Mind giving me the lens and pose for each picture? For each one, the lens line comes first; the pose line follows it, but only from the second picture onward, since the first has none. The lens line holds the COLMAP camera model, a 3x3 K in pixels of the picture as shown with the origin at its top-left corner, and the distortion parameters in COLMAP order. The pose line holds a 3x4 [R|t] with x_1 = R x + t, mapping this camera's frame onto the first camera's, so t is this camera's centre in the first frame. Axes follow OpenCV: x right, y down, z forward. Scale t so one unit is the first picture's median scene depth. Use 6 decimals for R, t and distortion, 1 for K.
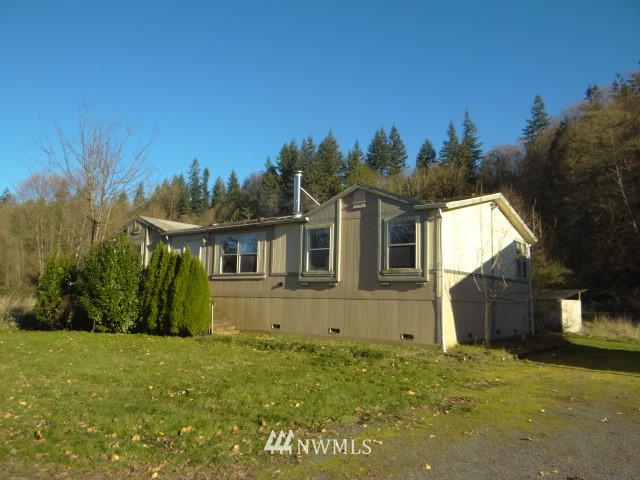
lens RADIAL K [[506.8, 0, 318.7], [0, 506.8, 231.5], [0, 0, 1]] dist [-0.013920, 0.010637]
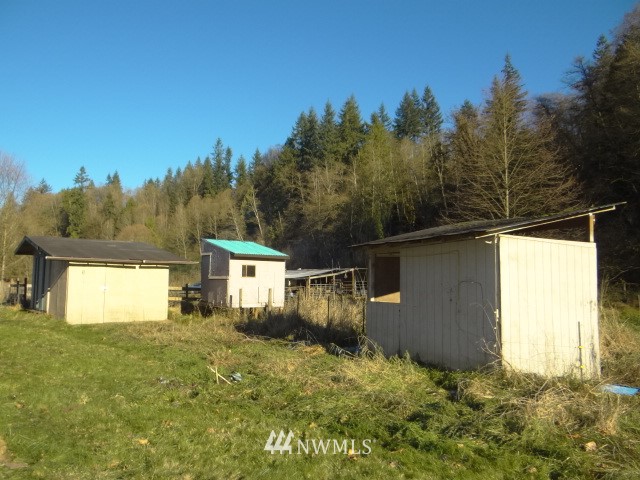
lens RADIAL K [[497.4, 0, 313.4], [0, 497.4, 245.9], [0, 0, 1]] dist [0.010094, 0.000667]
pose [[0.991314, -0.027521, -0.128603, 0.902014], [0.034519, 0.998024, 0.052507, 0.266144], [0.126904, -0.056490, 0.990305, 1.602899]]
